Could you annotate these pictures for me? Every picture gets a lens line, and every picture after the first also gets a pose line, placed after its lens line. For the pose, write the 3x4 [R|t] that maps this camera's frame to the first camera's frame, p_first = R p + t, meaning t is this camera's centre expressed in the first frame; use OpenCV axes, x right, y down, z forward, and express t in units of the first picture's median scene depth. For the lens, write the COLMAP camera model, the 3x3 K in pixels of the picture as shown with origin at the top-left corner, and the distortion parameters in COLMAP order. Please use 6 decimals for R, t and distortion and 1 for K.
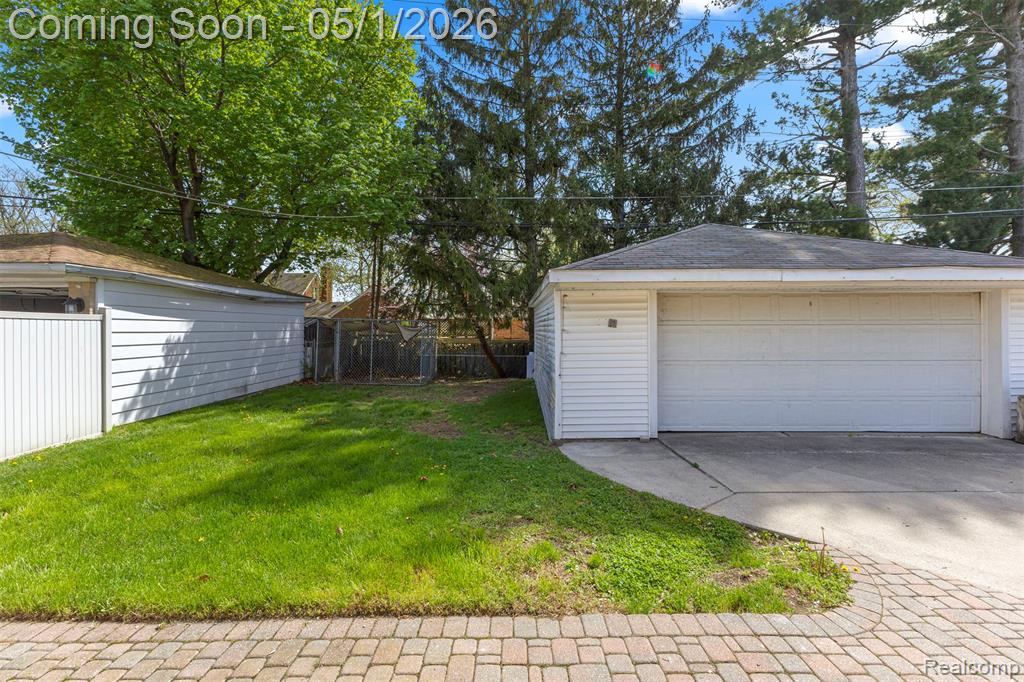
lens RADIAL K [[459.1, 0, 512.0], [0, 459.1, 341.0], [0, 0, 1]] dist [0.006502, 0.000215]
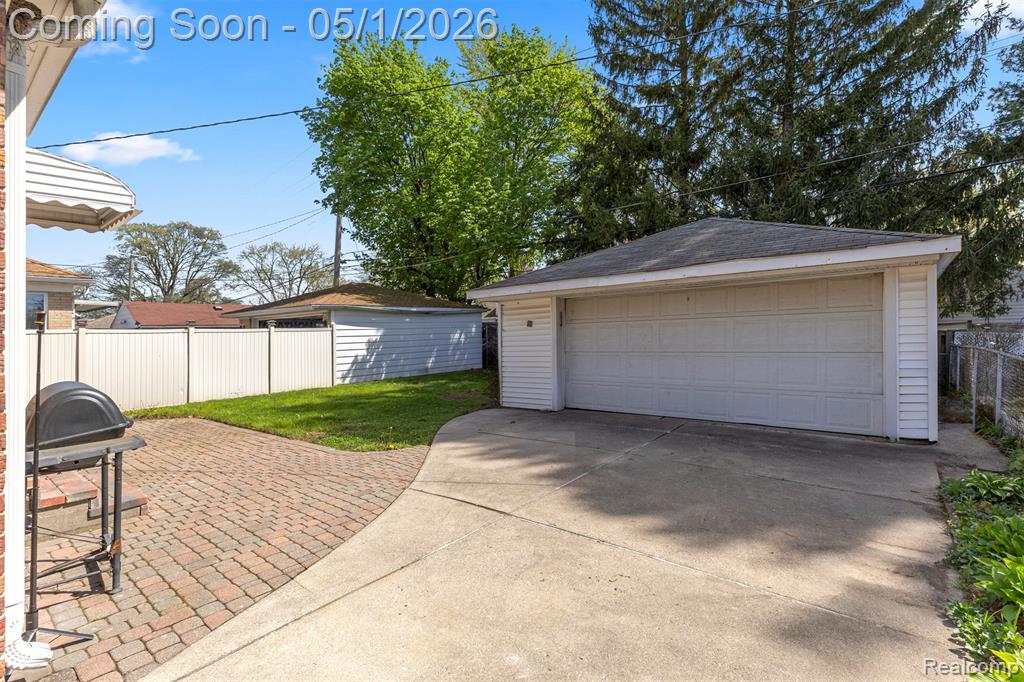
lens RADIAL K [[486.7, 0, 512.0], [0, 486.7, 341.0], [0, 0, 1]] dist [0.002676, 0.000386]
pose [[0.771506, -0.010998, -0.636127, 1.039046], [0.013920, 0.999903, -0.000405, 0.011176], [0.636070, -0.008542, 0.771584, -0.129191]]
